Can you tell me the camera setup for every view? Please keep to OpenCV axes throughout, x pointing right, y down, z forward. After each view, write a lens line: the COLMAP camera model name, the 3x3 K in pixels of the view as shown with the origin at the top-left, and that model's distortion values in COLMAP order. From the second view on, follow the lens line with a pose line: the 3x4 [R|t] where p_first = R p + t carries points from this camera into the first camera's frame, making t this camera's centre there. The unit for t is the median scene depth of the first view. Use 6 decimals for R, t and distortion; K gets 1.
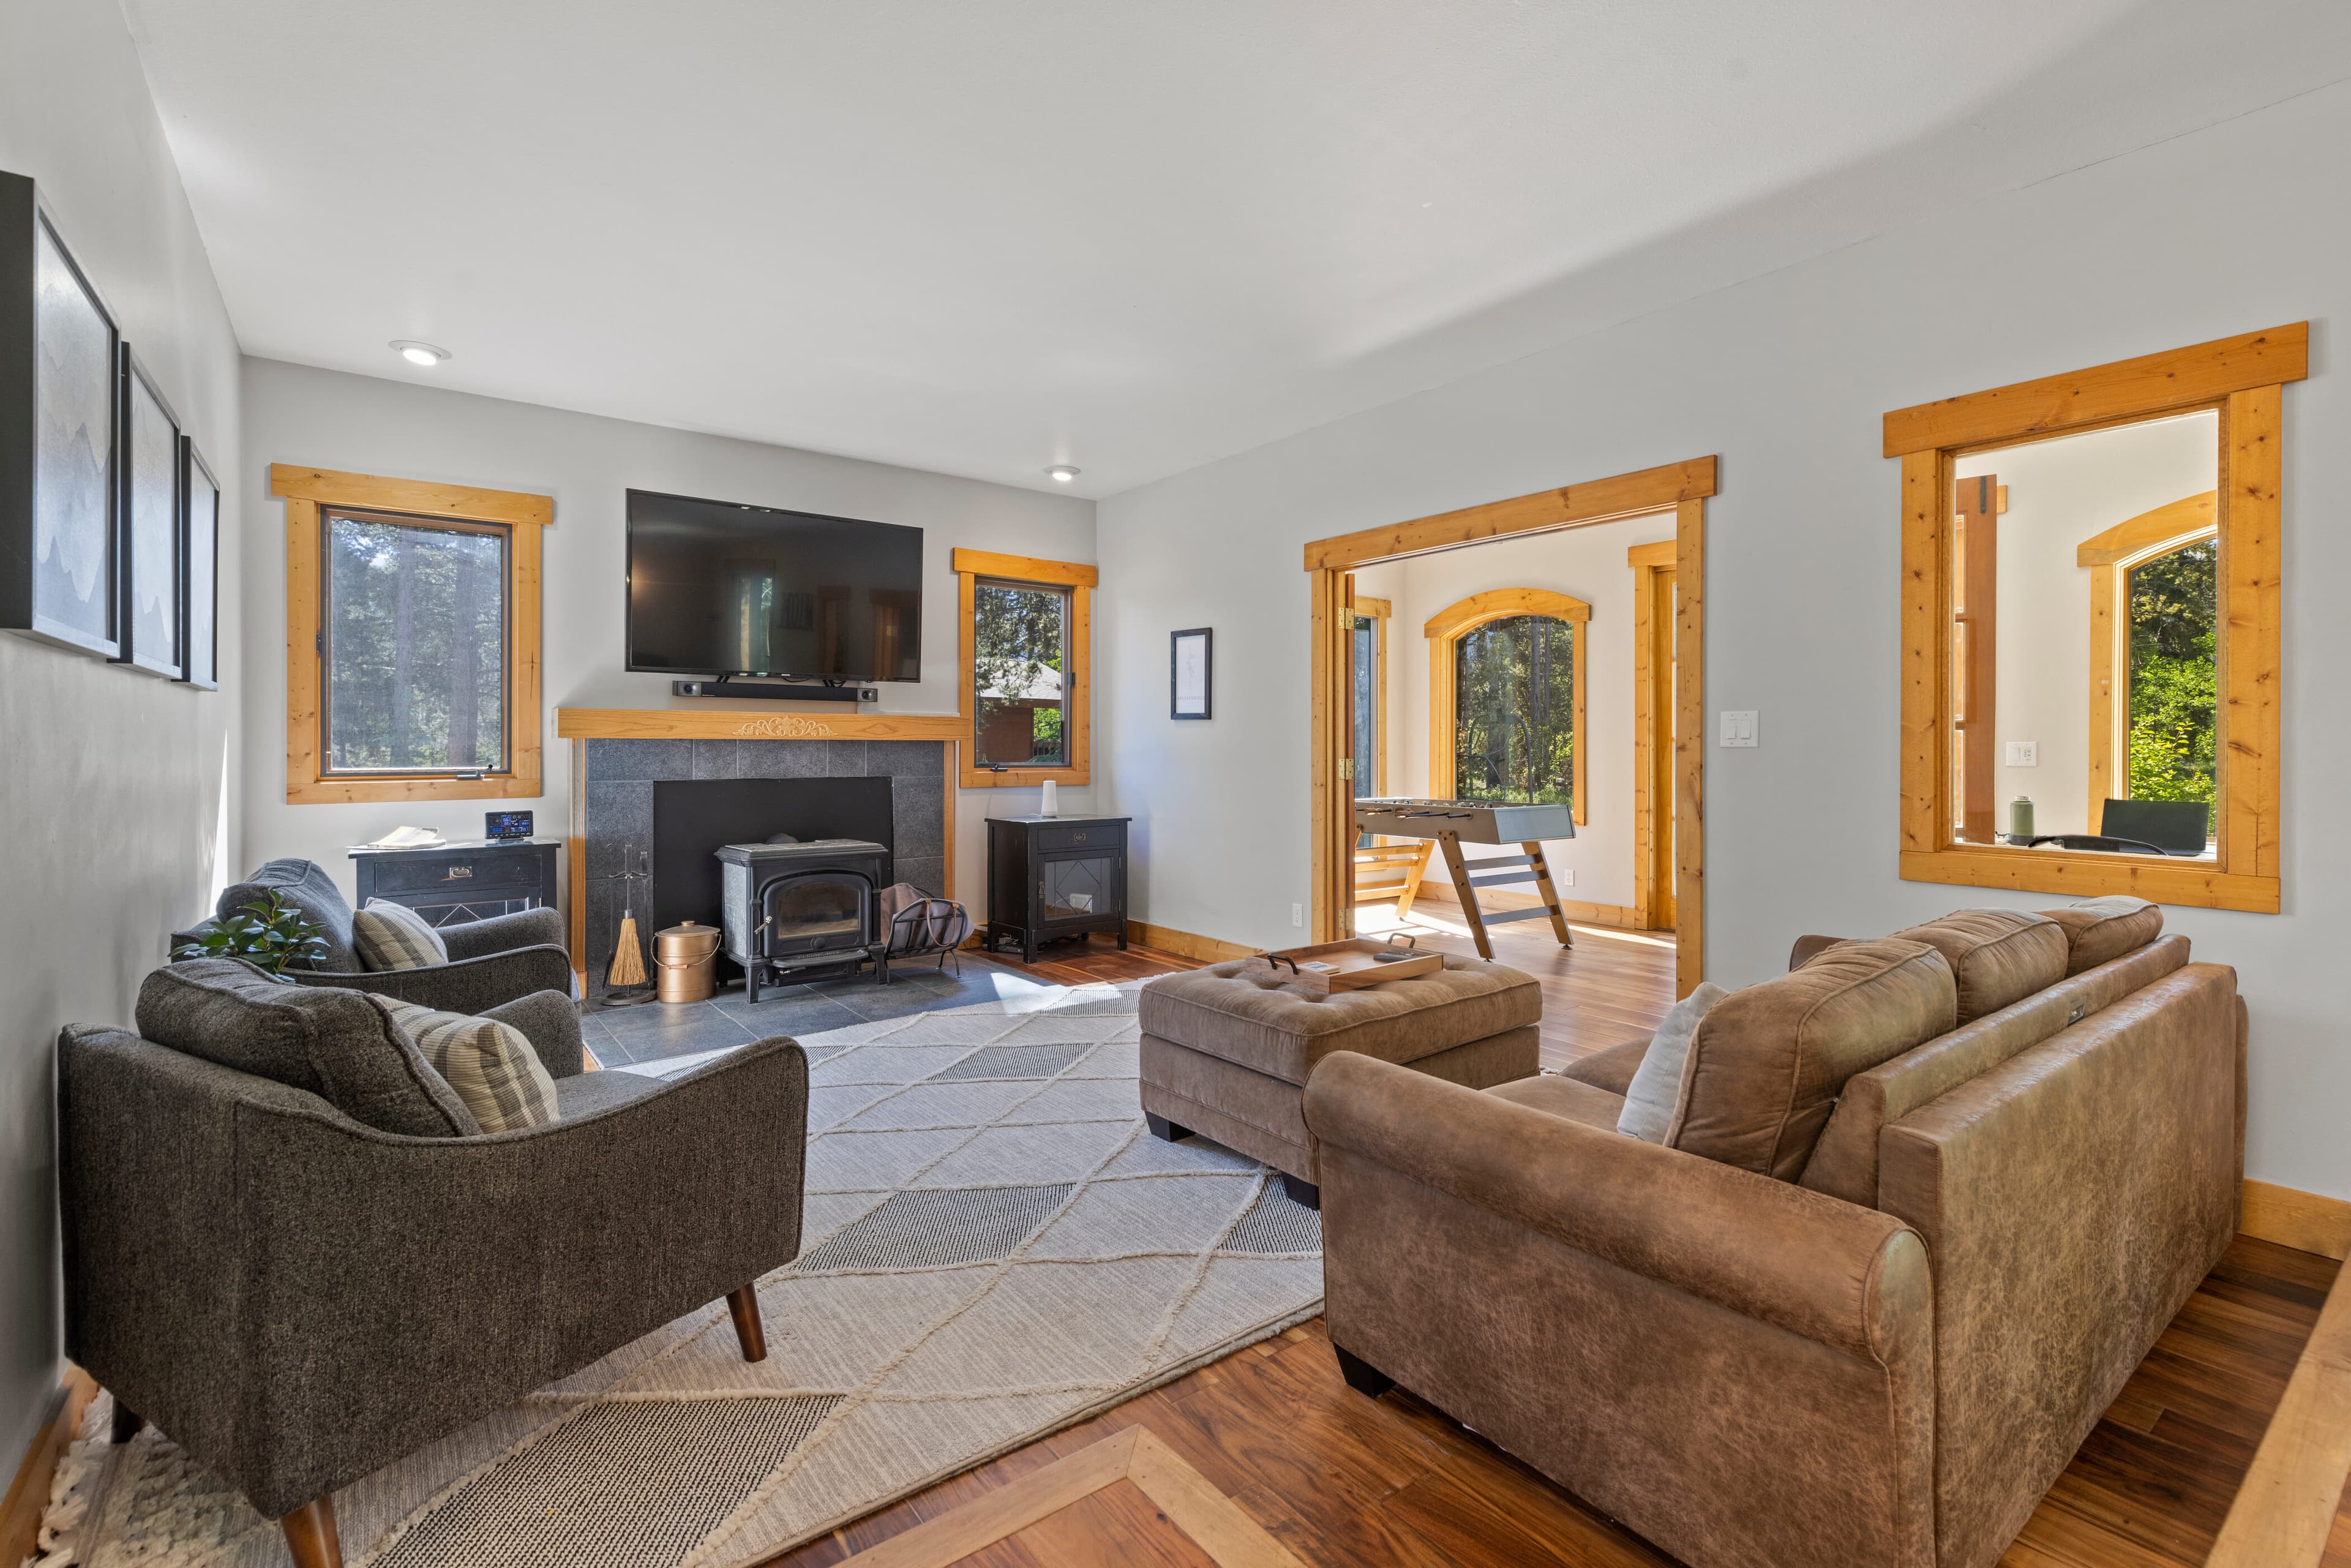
lens RADIAL K [[1056.9, 0, 1176.6], [0, 1056.9, 754.7], [0, 0, 1]] dist [0.001798, 0.000149]
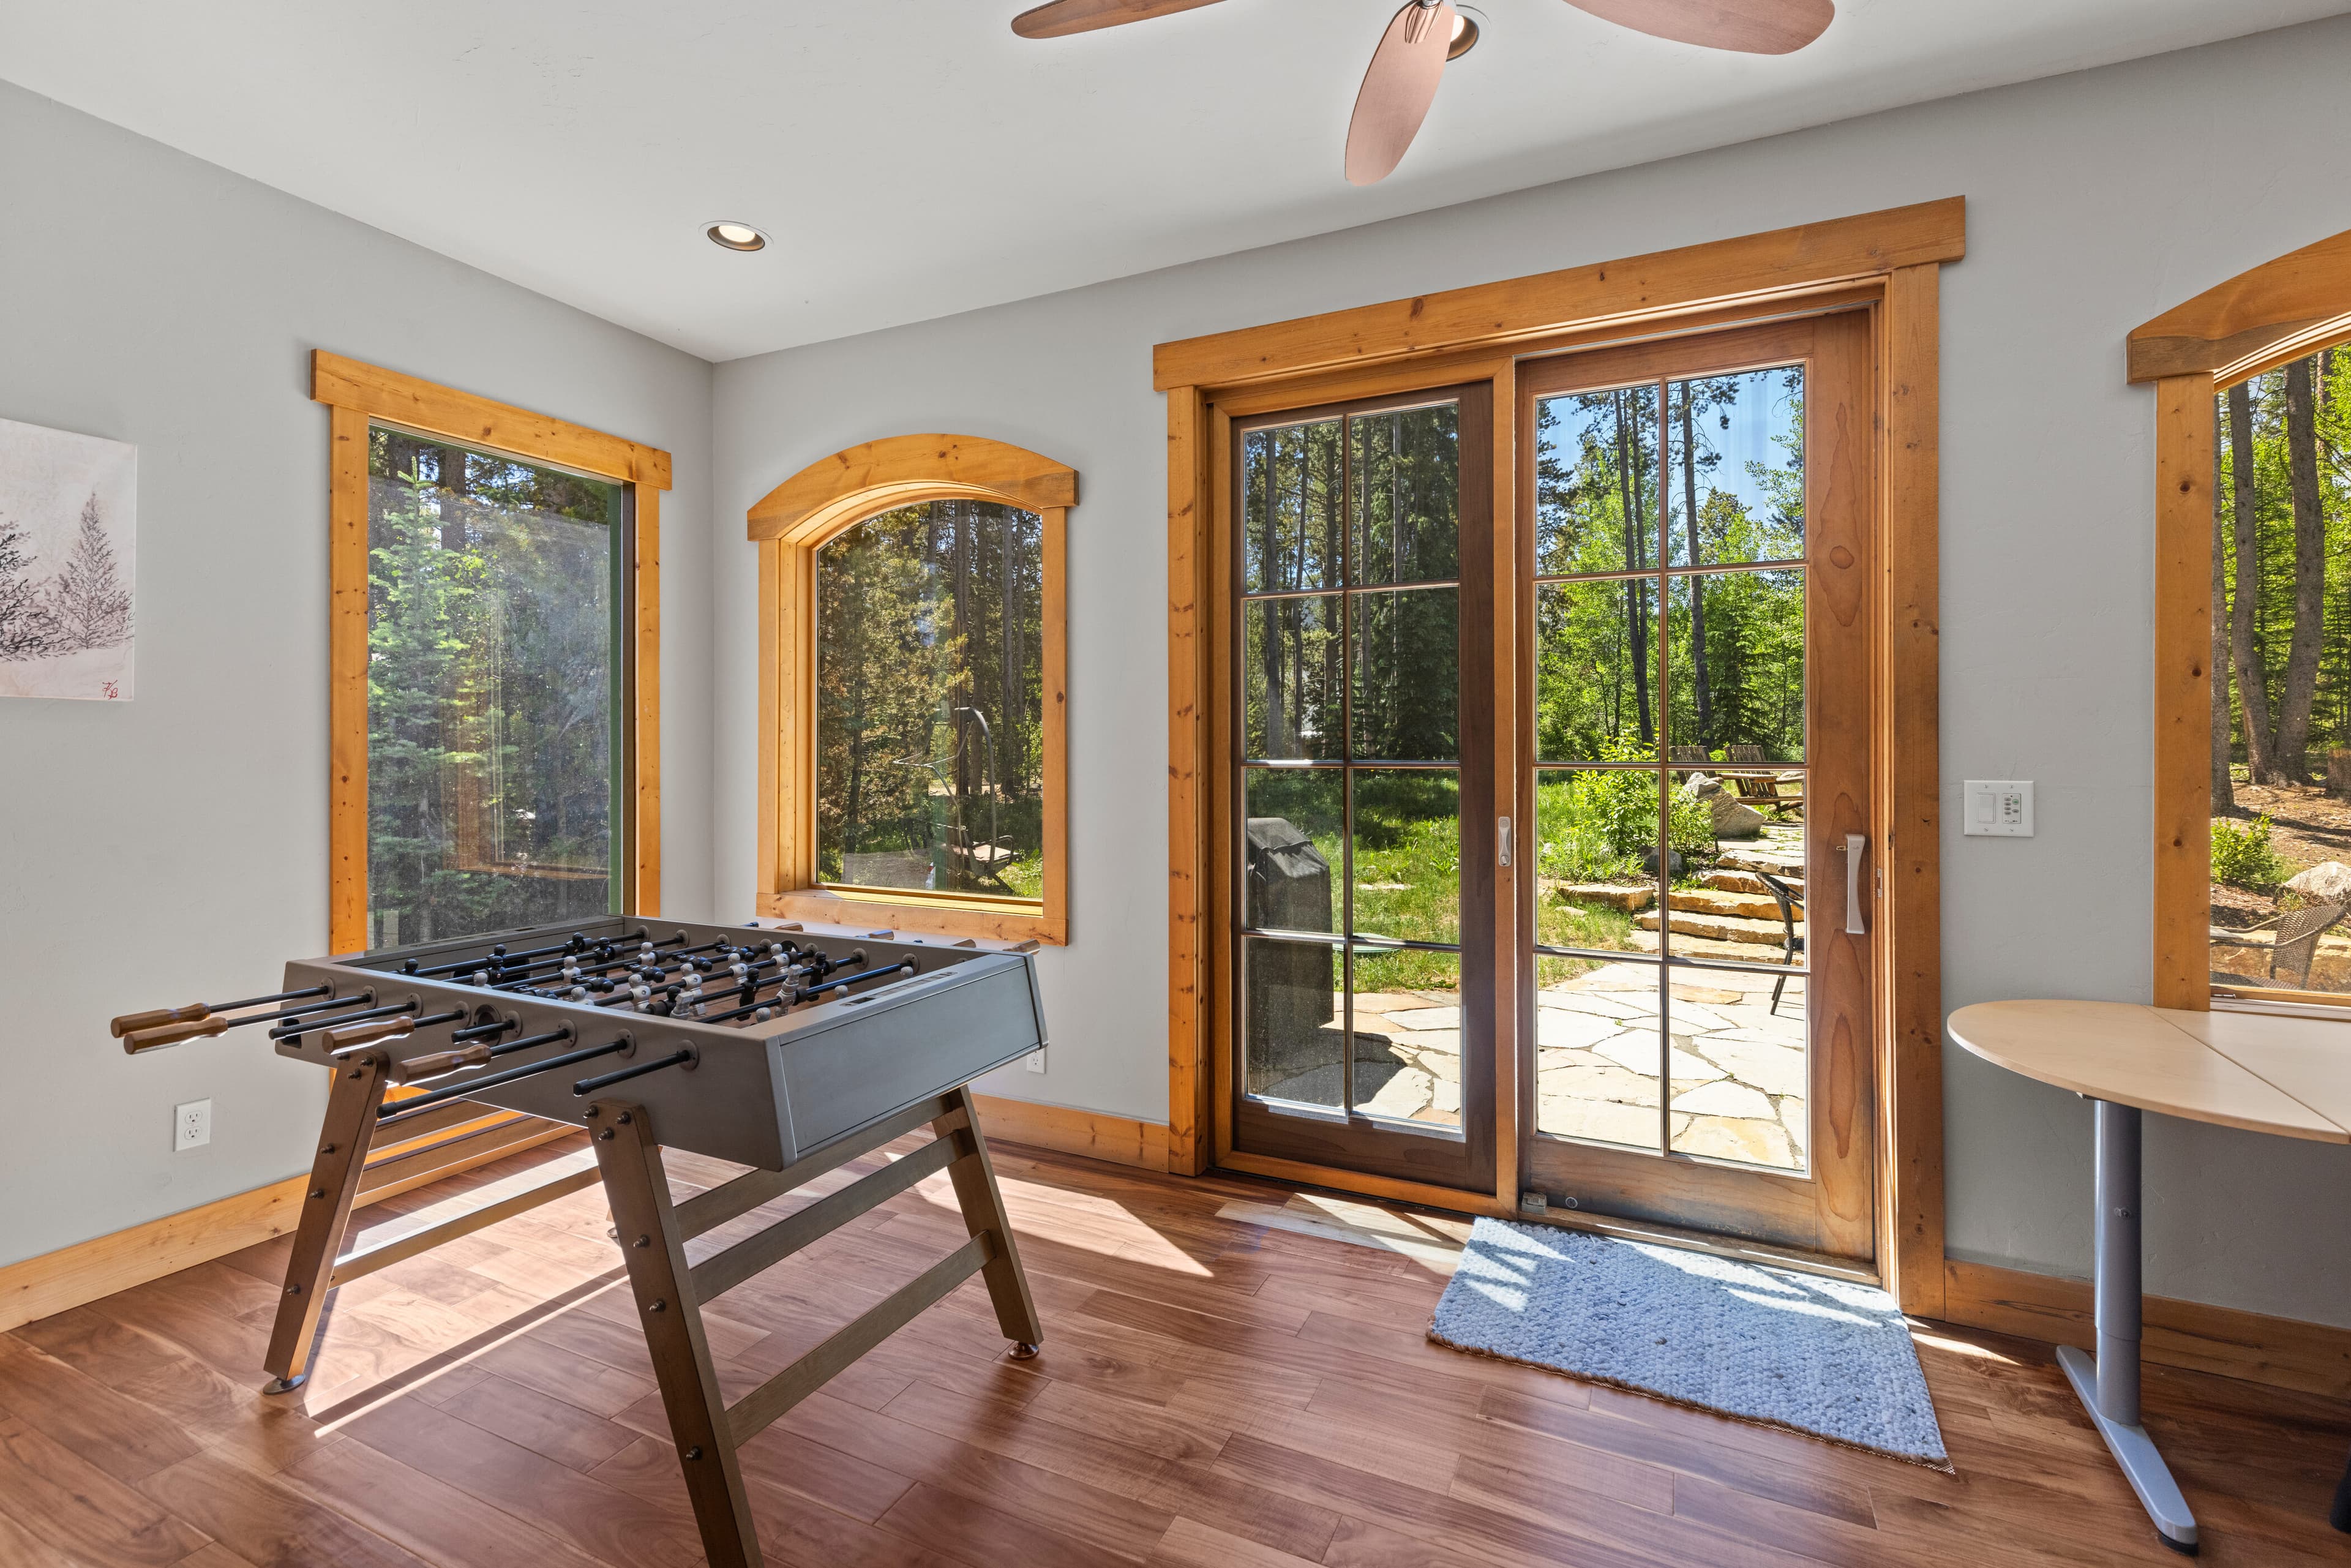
lens RADIAL K [[1070.0, 0, 1164.5], [0, 1070.0, 735.8], [0, 0, 1]] dist [0.001747, 0.000290]
pose [[0.893480, 0.002700, 0.449095, 0.235401], [0.002492, 0.999937, -0.010971, -0.021744], [-0.449096, 0.010921, 0.893417, 0.618530]]
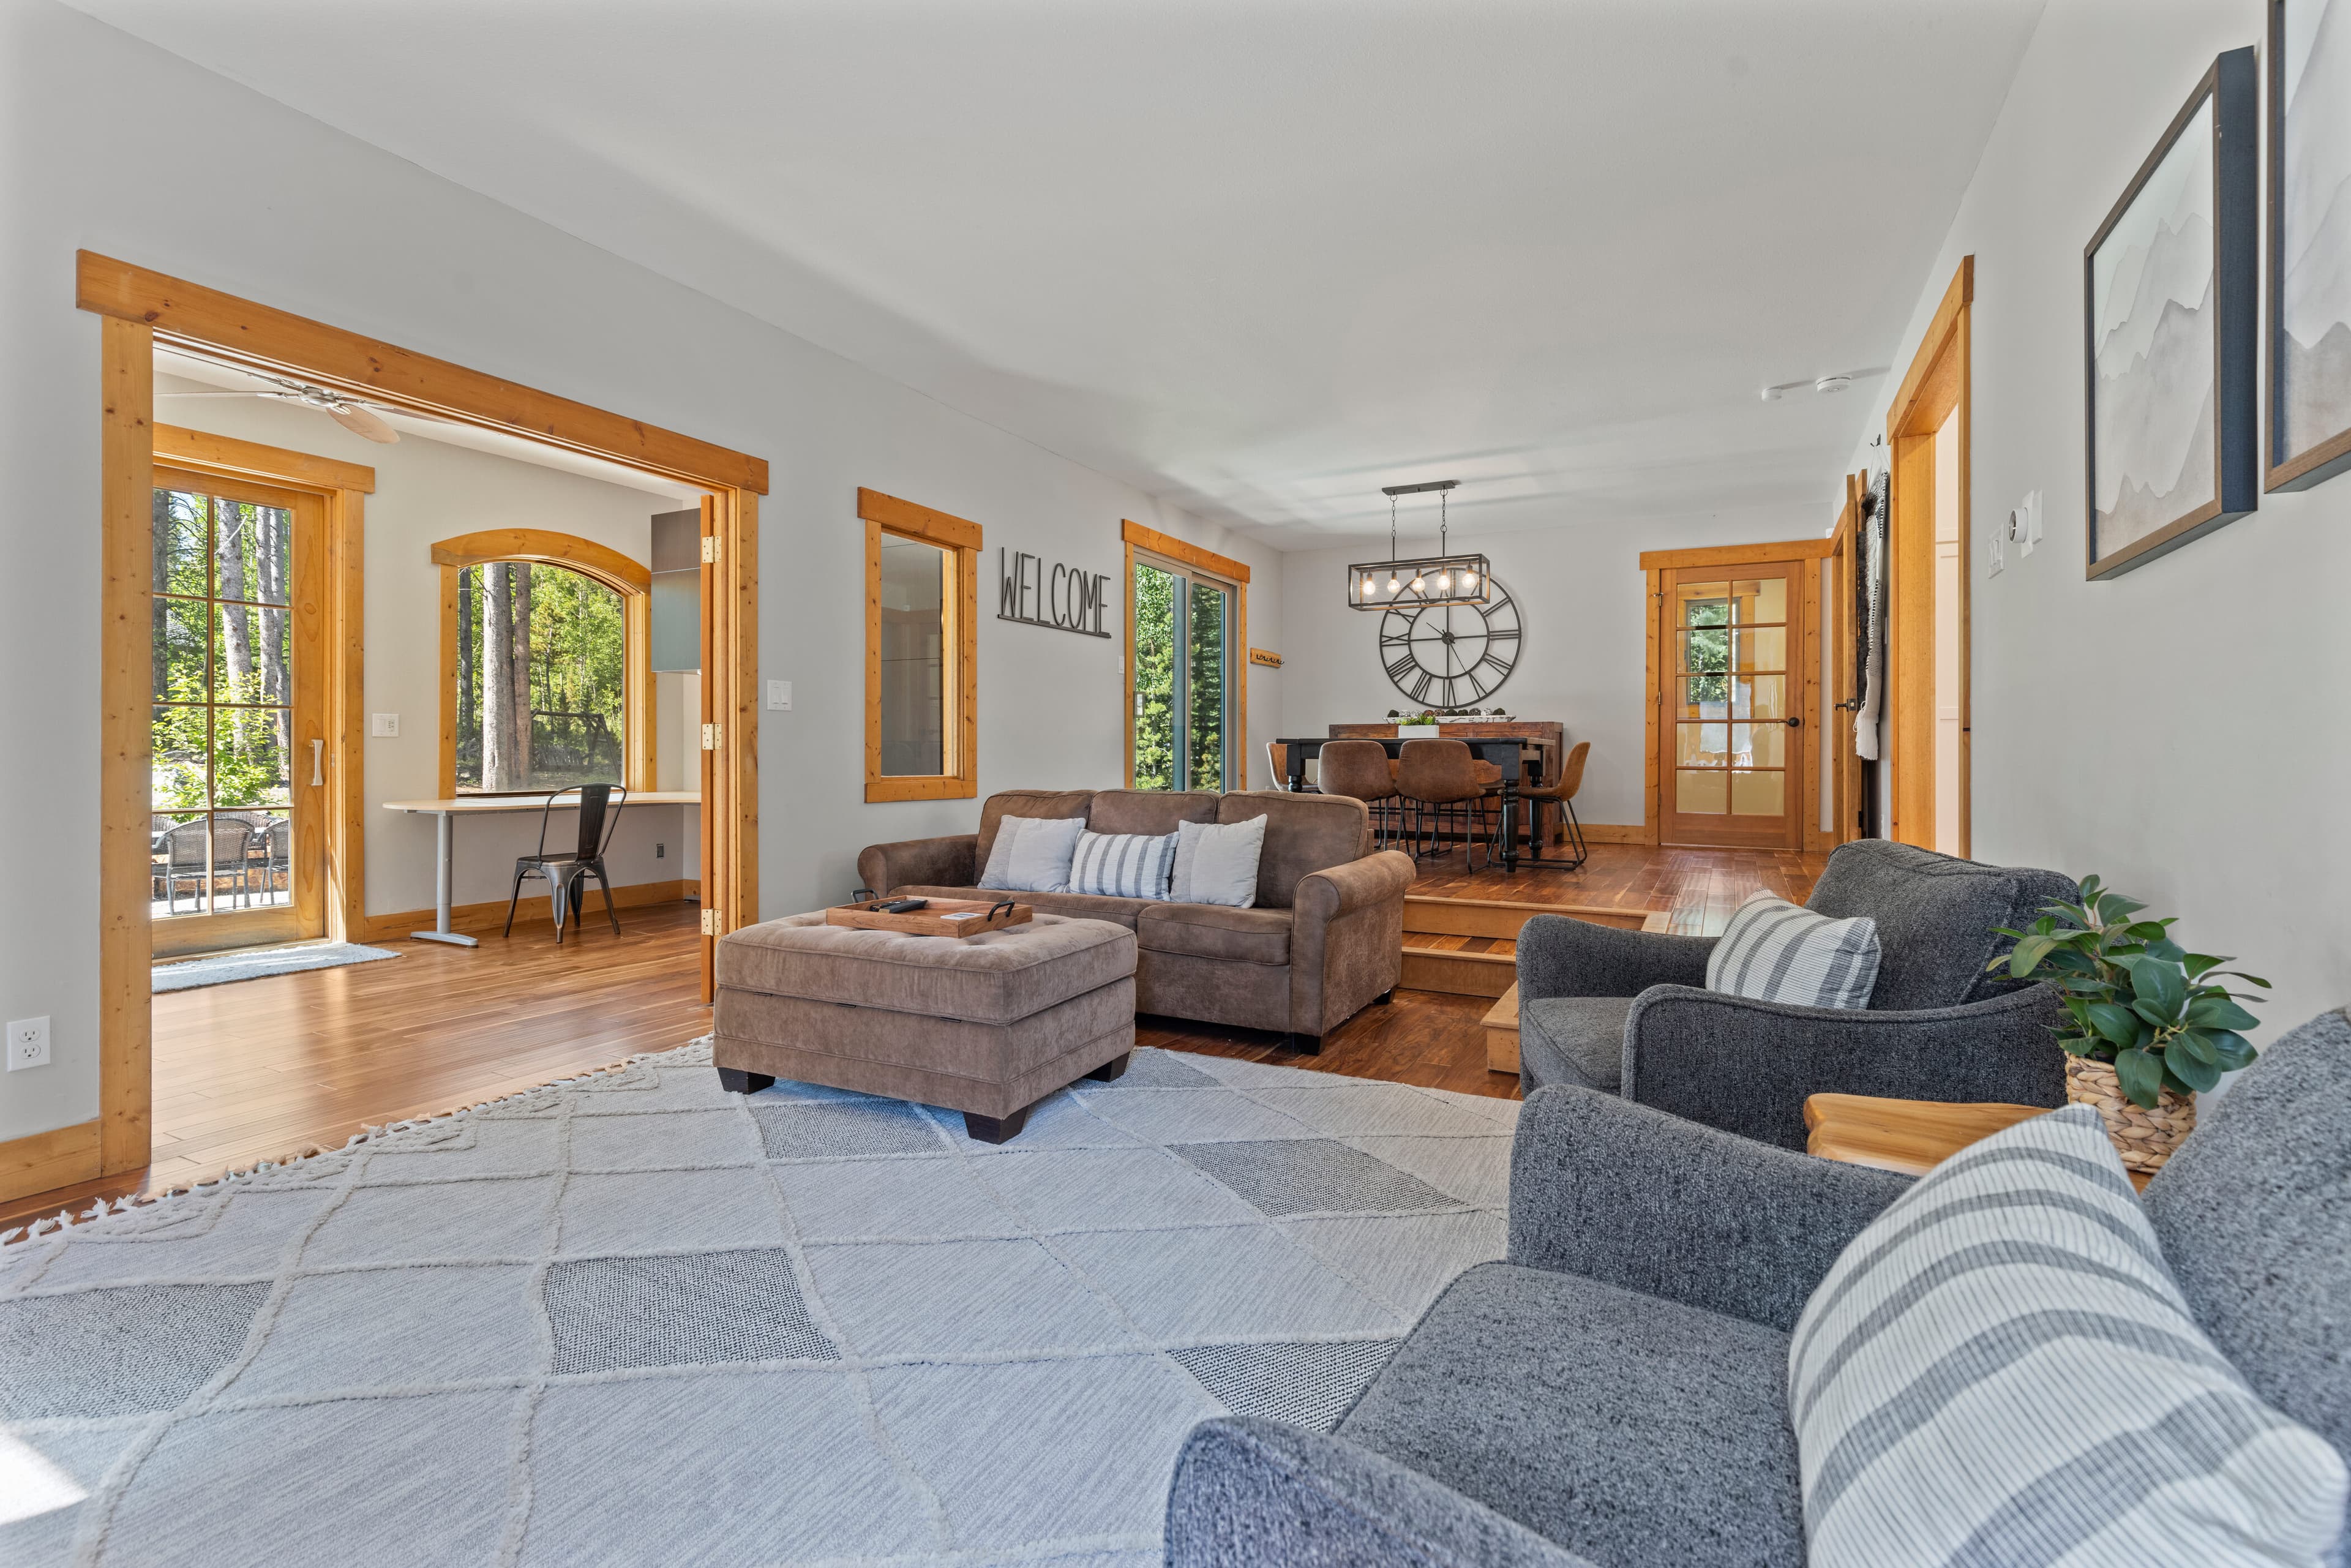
lens RADIAL K [[1048.1, 0, 1176.2], [0, 1048.1, 762.5], [0, 0, 1]] dist [0.002369, 0.000293]
pose [[-0.422421, -0.009340, 0.906351, -0.408383], [0.000847, 0.999942, 0.010699, 0.021597], [-0.906399, 0.005287, -0.422389, 0.591459]]
